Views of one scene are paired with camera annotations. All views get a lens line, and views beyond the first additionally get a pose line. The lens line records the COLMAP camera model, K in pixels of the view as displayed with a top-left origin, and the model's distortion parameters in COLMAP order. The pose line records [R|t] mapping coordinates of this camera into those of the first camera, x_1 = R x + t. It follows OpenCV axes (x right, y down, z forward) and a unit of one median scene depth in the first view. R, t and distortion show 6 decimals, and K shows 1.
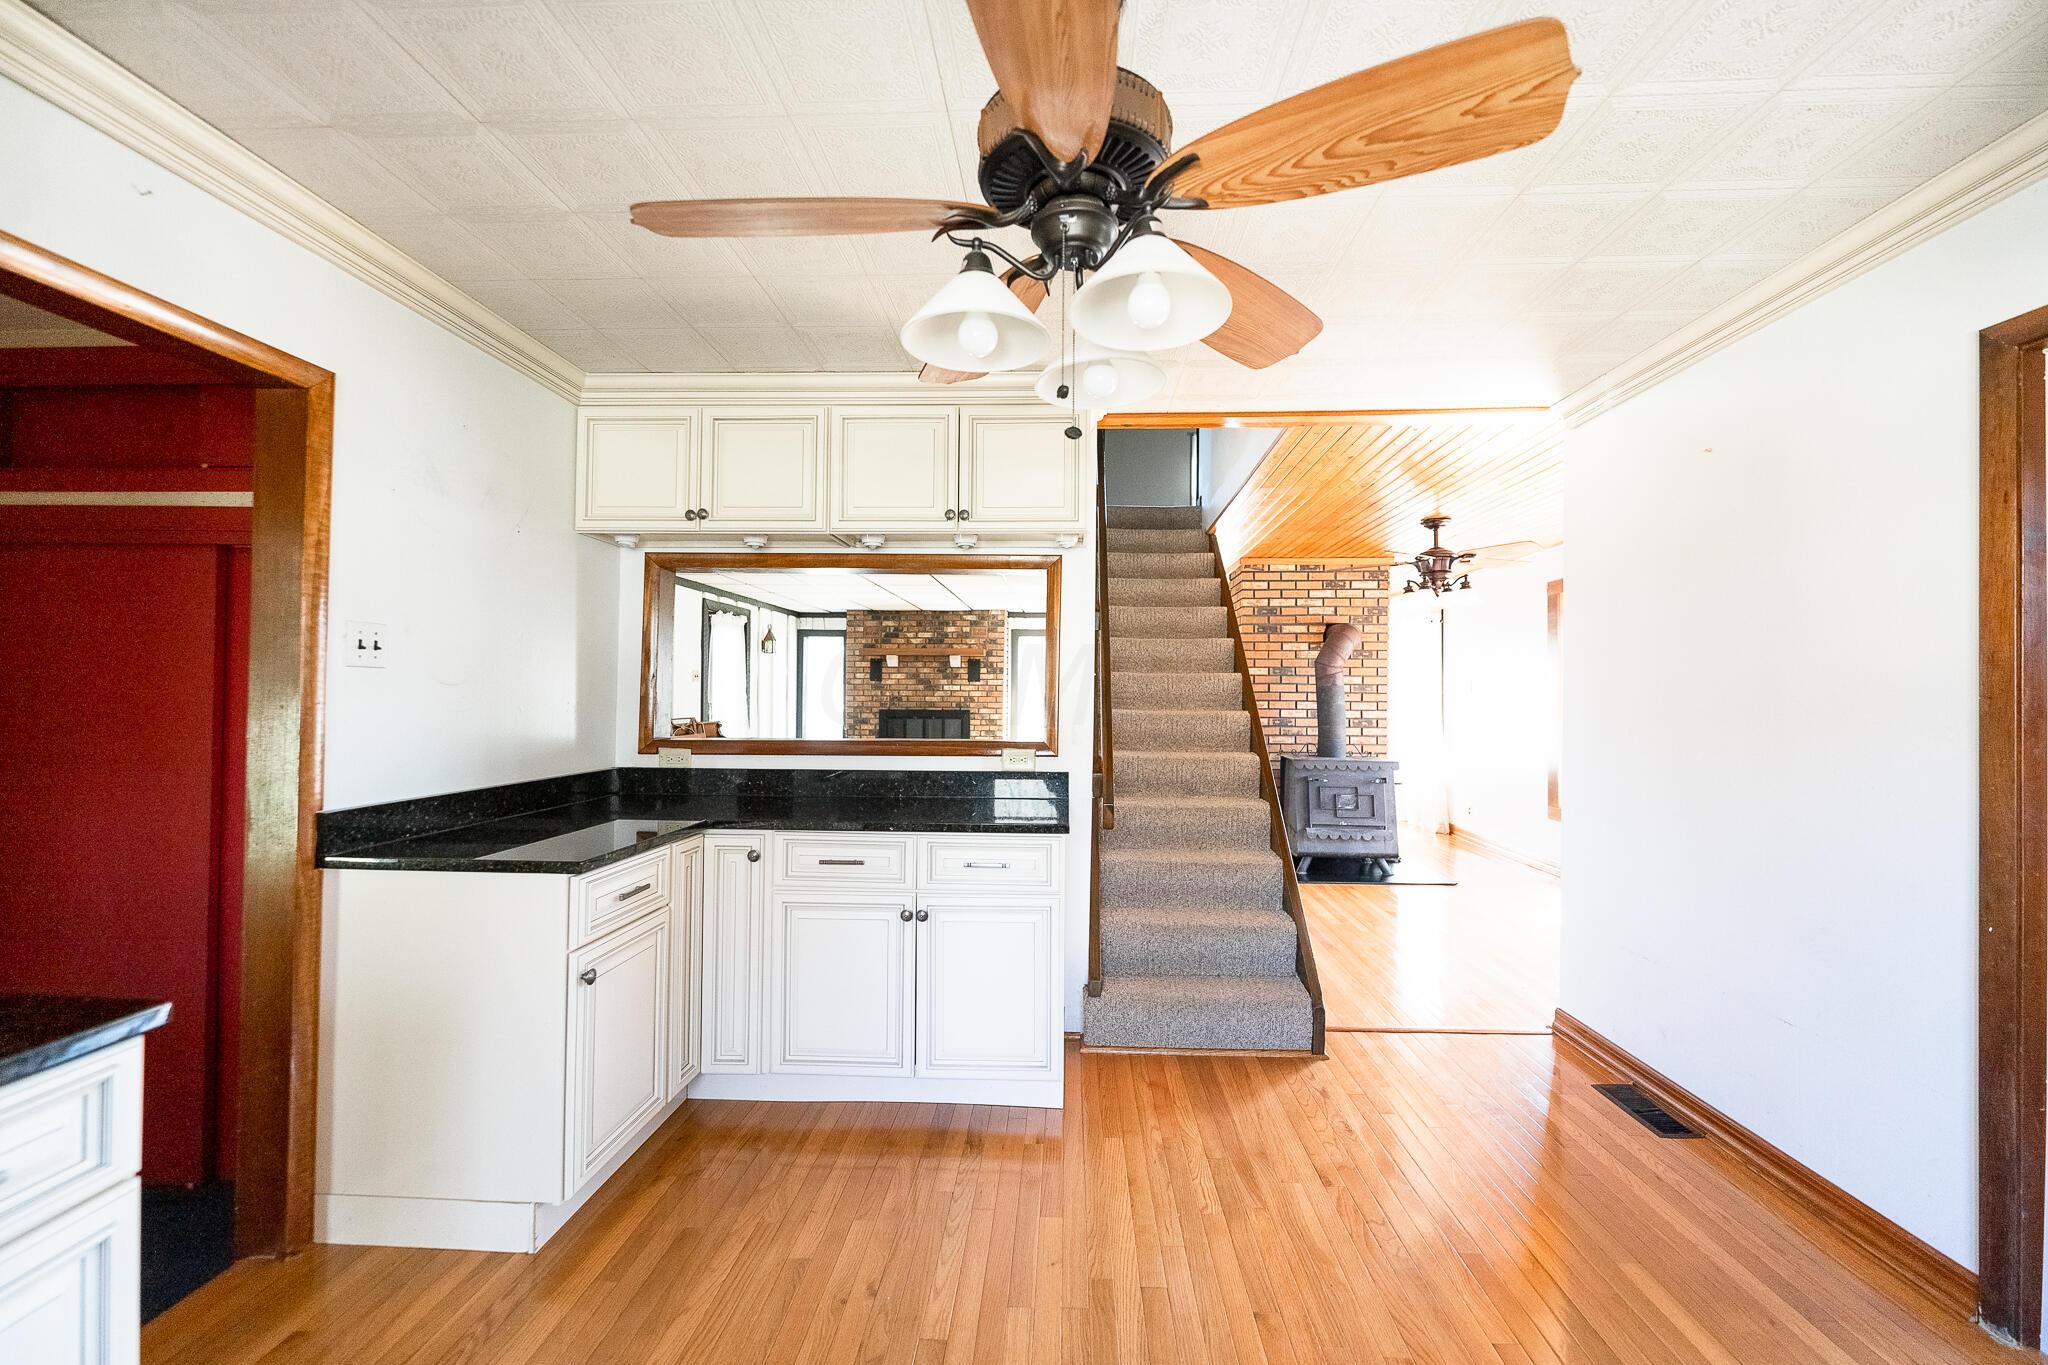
lens RADIAL K [[839.4, 0, 1024.0], [0, 839.4, 682.5], [0, 0, 1]] dist [-0.000645, -0.000054]
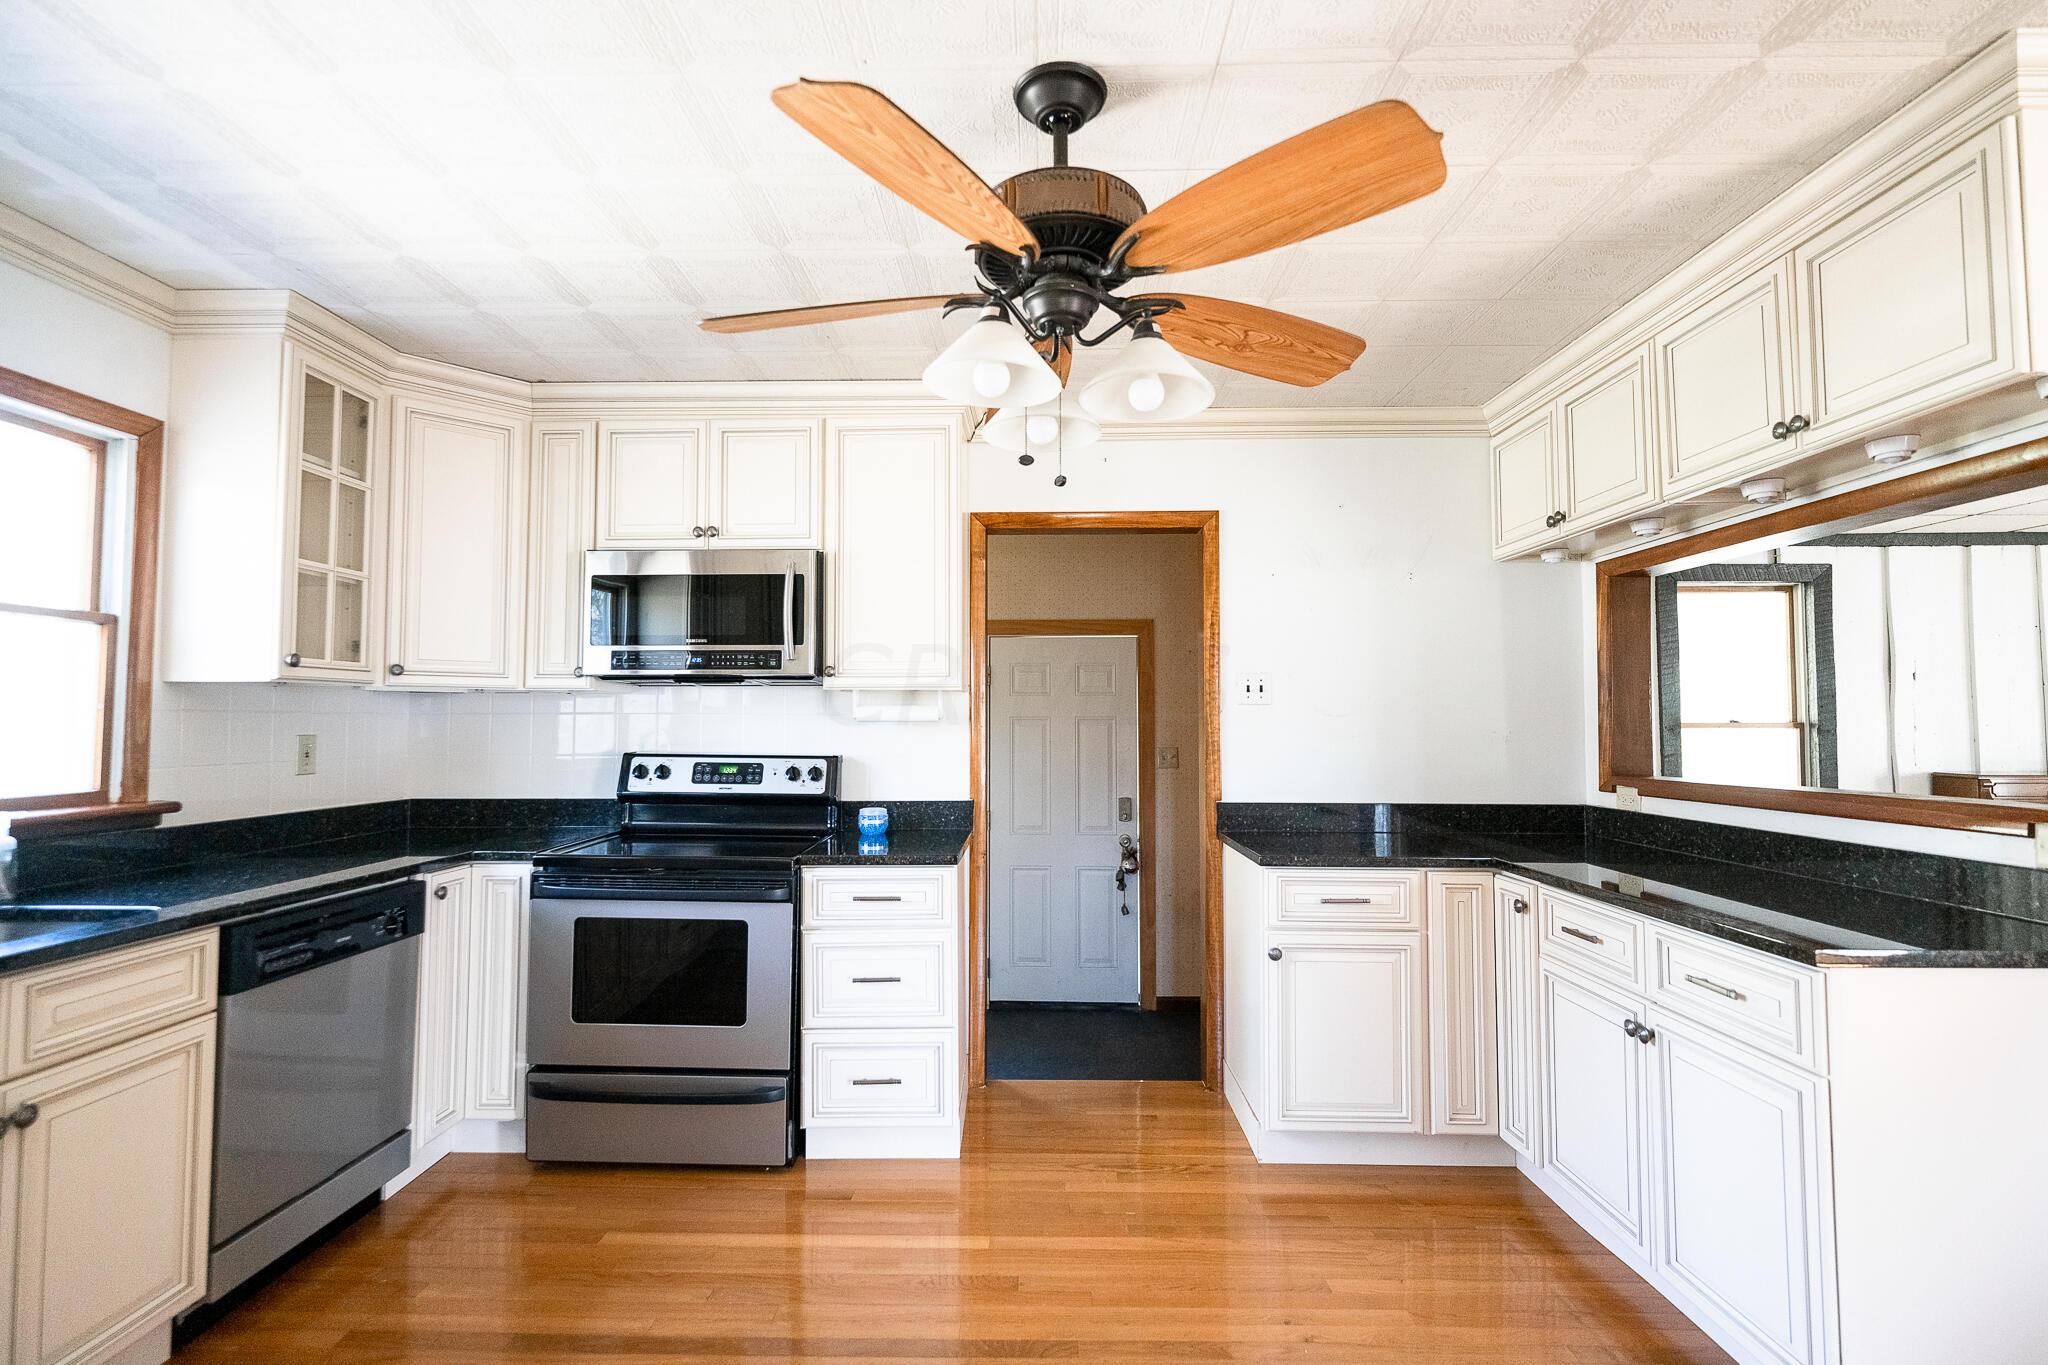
lens RADIAL K [[944.8, 0, 1024.0], [0, 944.8, 682.5], [0, 0, 1]] dist [0.000777, -0.000037]
pose [[0.033747, -0.052476, -0.998052, 0.841133], [0.014188, 0.998545, -0.052022, 0.023779], [0.999330, -0.012405, 0.034443, 0.583679]]
